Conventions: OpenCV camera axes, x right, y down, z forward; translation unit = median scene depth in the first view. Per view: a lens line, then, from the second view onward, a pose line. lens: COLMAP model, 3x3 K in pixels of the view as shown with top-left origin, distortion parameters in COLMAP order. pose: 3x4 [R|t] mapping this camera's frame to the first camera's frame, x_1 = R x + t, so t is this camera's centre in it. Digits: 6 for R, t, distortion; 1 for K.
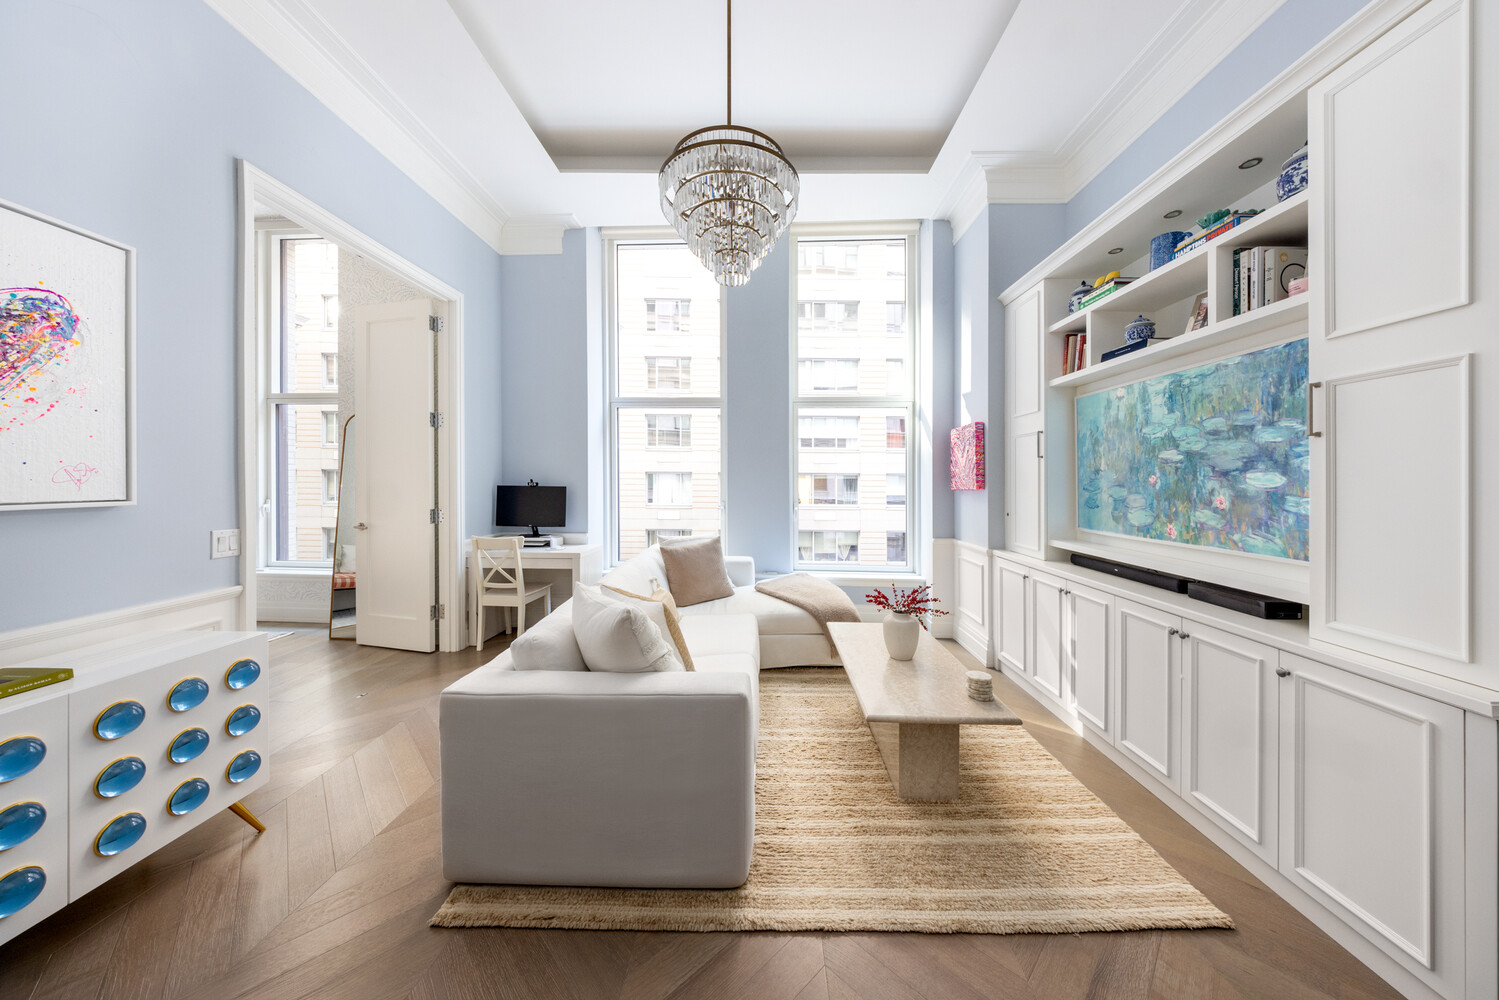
lens RADIAL K [[502.3, 0, 749.9], [0, 502.3, 479.0], [0, 0, 1]] dist [0.001655, 0.000007]
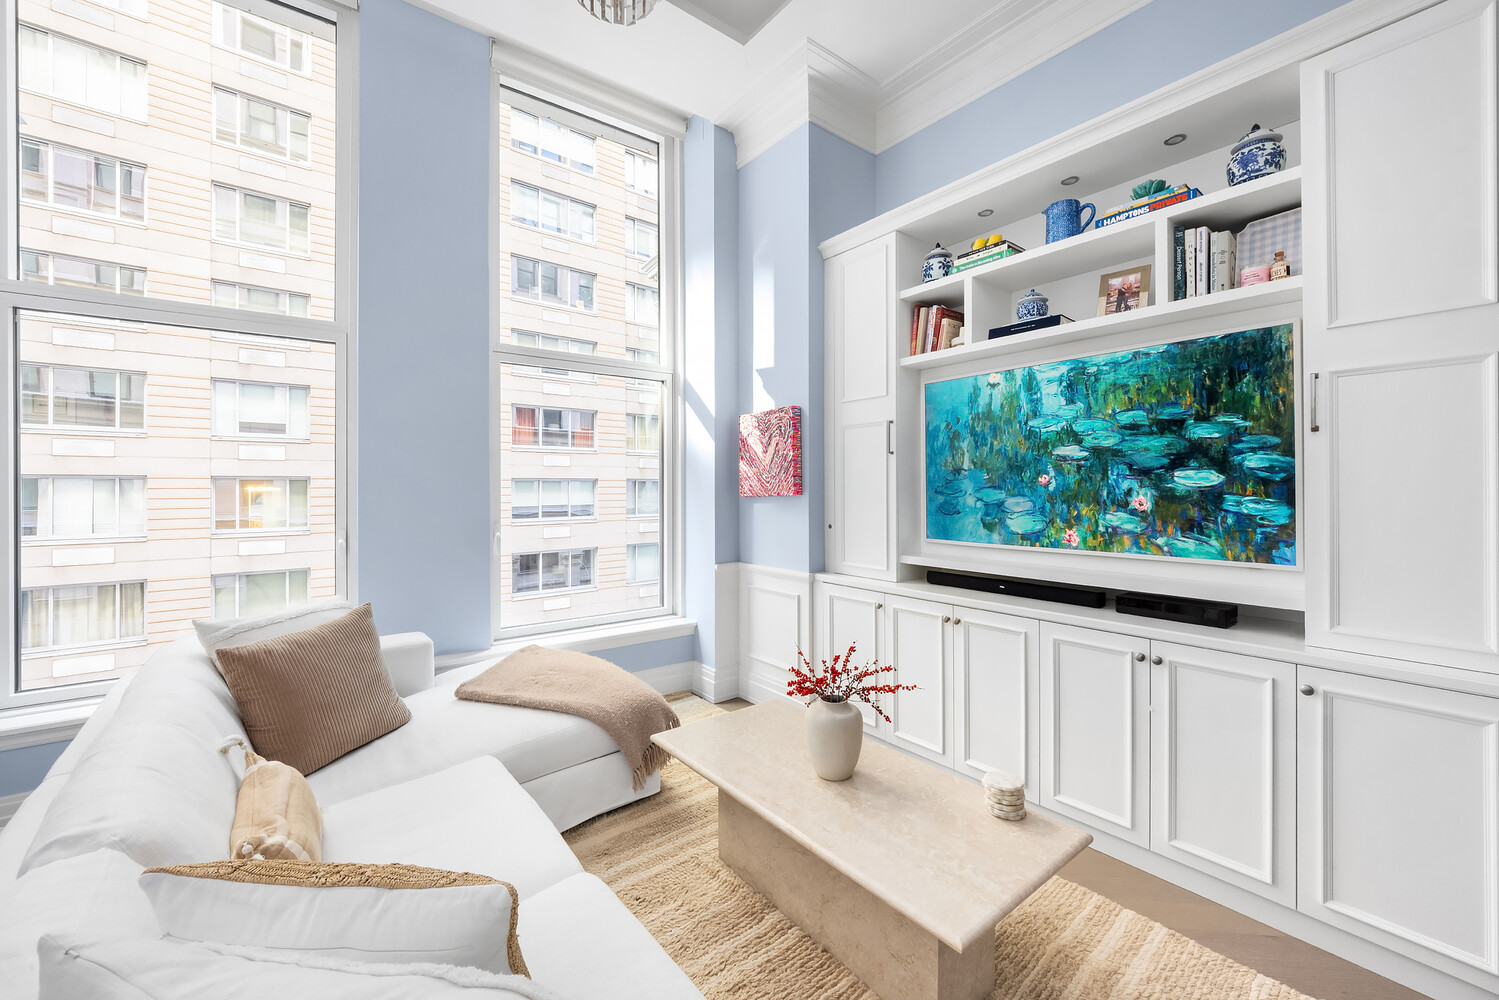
lens RADIAL K [[599.6, 0, 769.5], [0, 599.6, 478.0], [0, 0, 1]] dist [-0.002704, 0.000336]
pose [[0.760956, -0.000819, 0.648803, -0.223057], [0.008466, 0.999927, -0.008667, 0.003093], [-0.648748, 0.012088, 0.760907, 0.482747]]
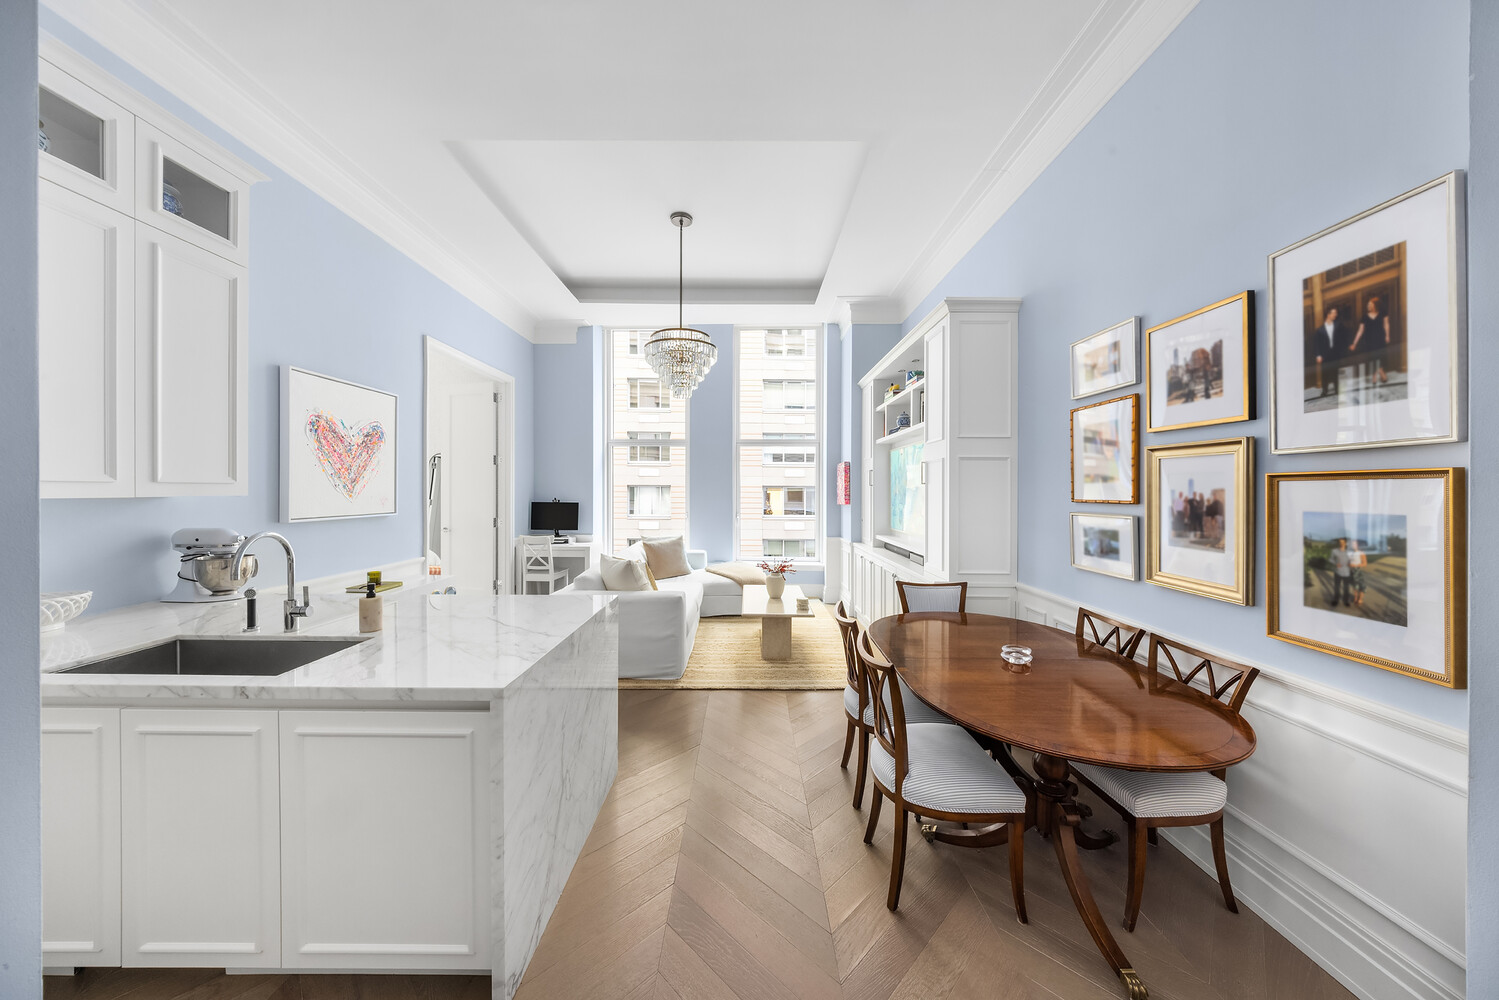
lens RADIAL K [[497.4, 0, 743.0], [0, 497.4, 490.3], [0, 0, 1]] dist [-0.001516, -0.000056]
pose [[0.999666, -0.000794, 0.025834, 0.129884], [0.000794, 1.000000, 0.000012, -0.034715], [-0.025834, 0.000009, 0.999666, -0.777106]]
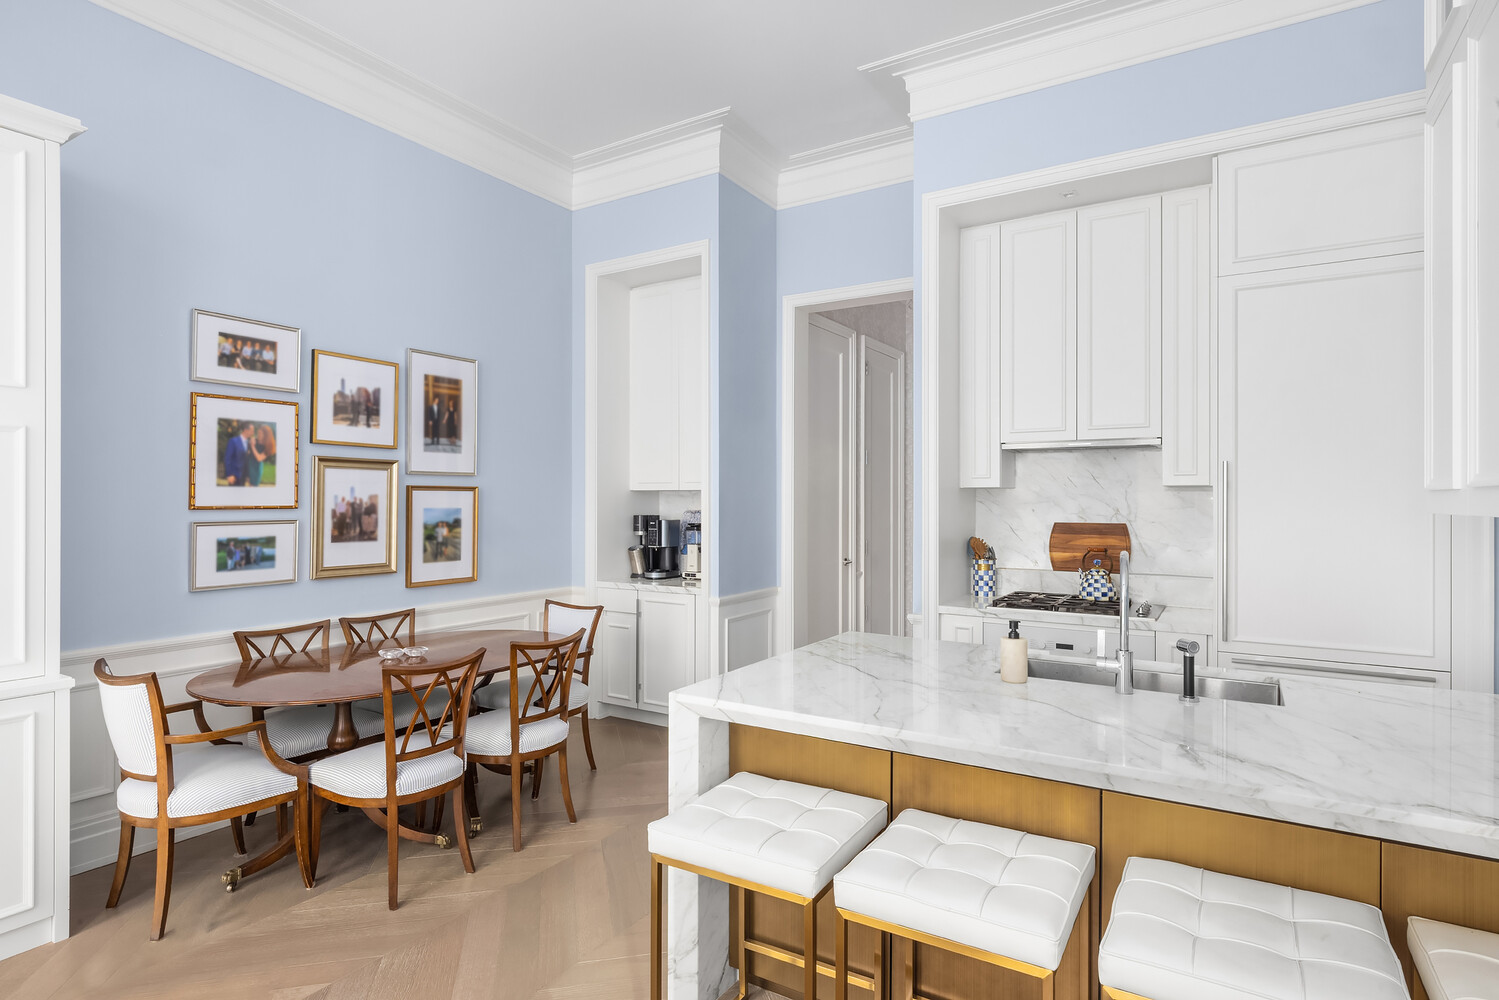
lens RADIAL K [[798.4, 0, 745.9], [0, 798.4, 495.5], [0, 0, 1]] dist [0.000052, 0.000025]
pose [[-0.864477, -0.006950, 0.502624, -0.662768], [-0.008786, 0.999961, -0.001284, -0.039772], [-0.502595, -0.005526, -0.864504, 1.066286]]
